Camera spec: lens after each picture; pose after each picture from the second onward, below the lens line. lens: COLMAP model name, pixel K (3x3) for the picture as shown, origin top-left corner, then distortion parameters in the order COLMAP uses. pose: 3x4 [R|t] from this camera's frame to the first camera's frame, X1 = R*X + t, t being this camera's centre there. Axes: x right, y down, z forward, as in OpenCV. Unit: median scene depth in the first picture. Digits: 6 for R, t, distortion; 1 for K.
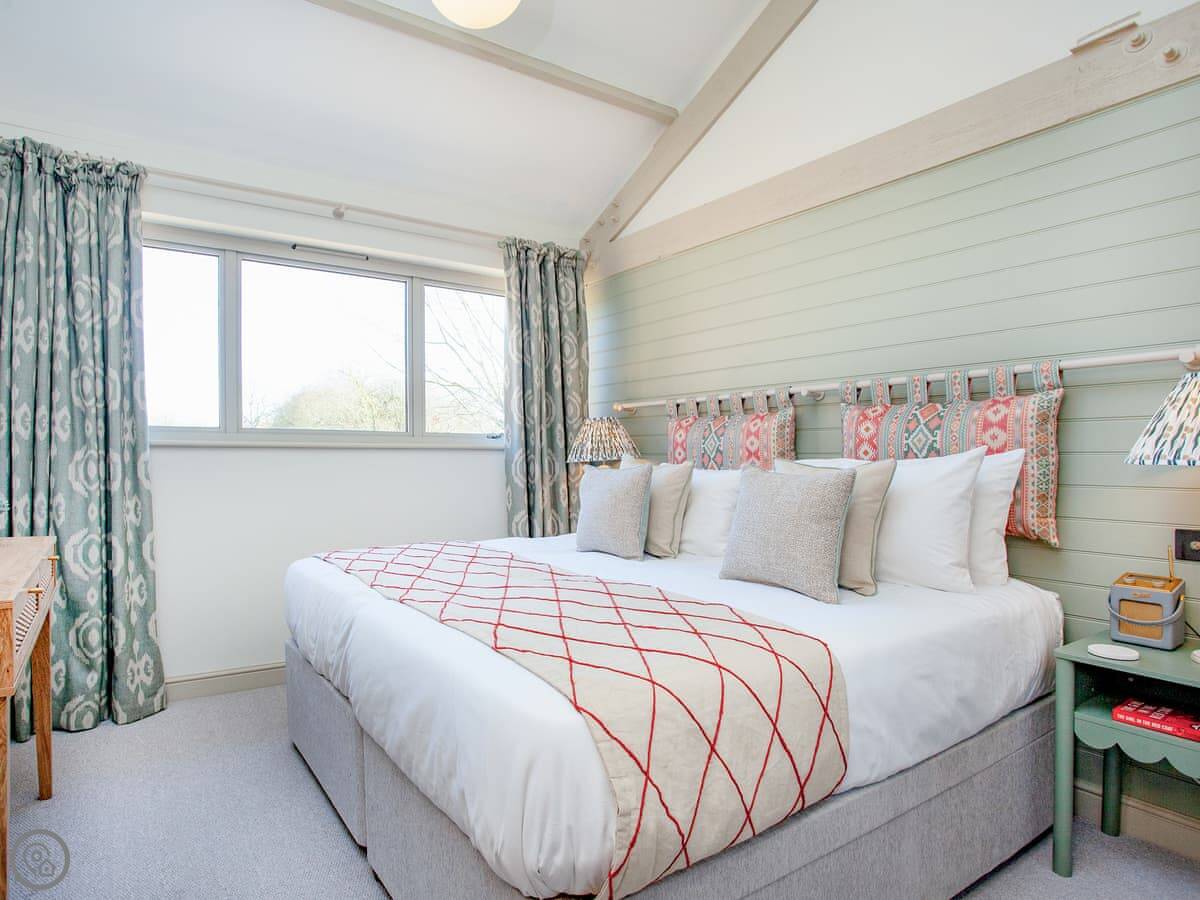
lens RADIAL K [[731.7, 0, 600.0], [0, 731.7, 450.0], [0, 0, 1]] dist [-0.001243, 0.000958]
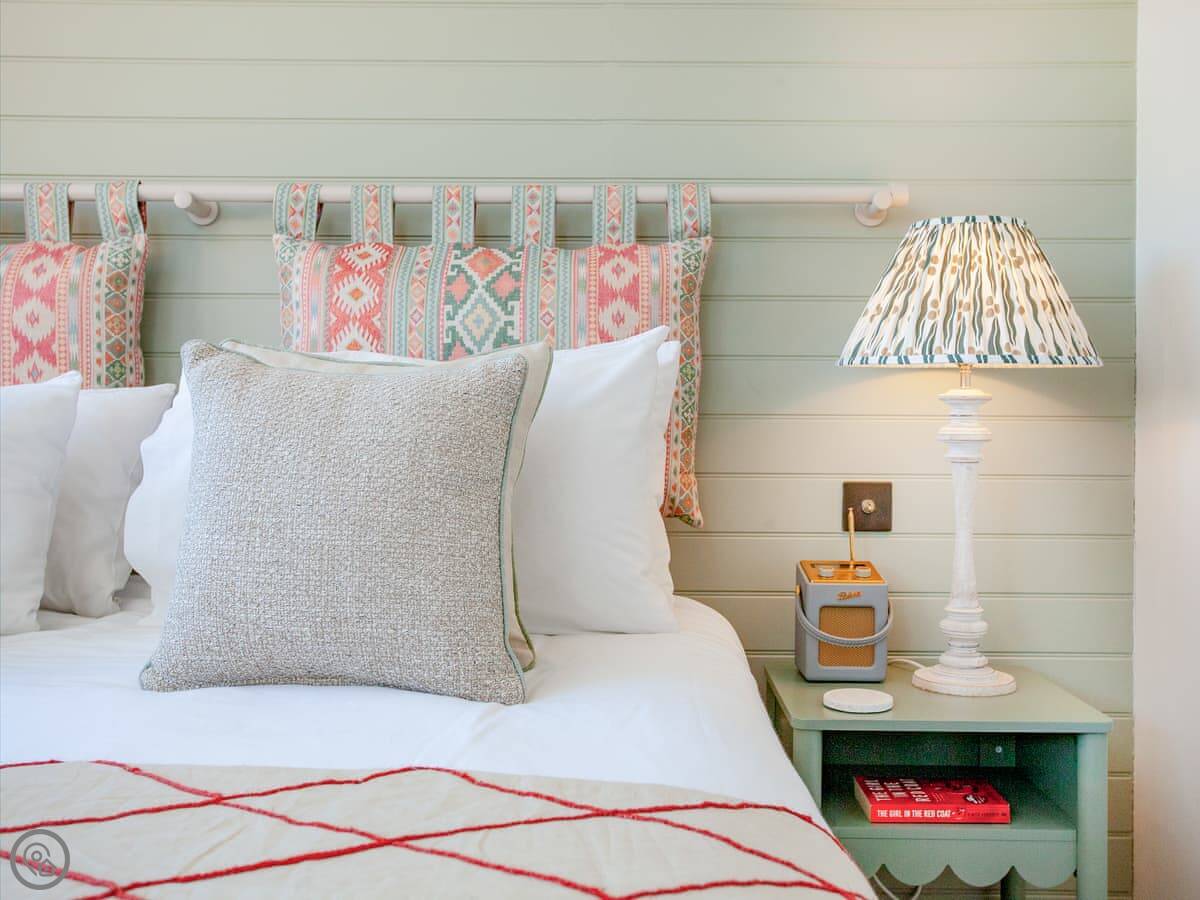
lens RADIAL K [[1216.9, 0, 600.3], [0, 1216.9, 391.3], [0, 0, 1]] dist [-0.000323, 0.020735]
pose [[0.603627, 0.025852, 0.796848, -0.132667], [-0.000978, 0.999497, -0.031685, 0.056327], [-0.797266, 0.018347, 0.603349, 0.476622]]
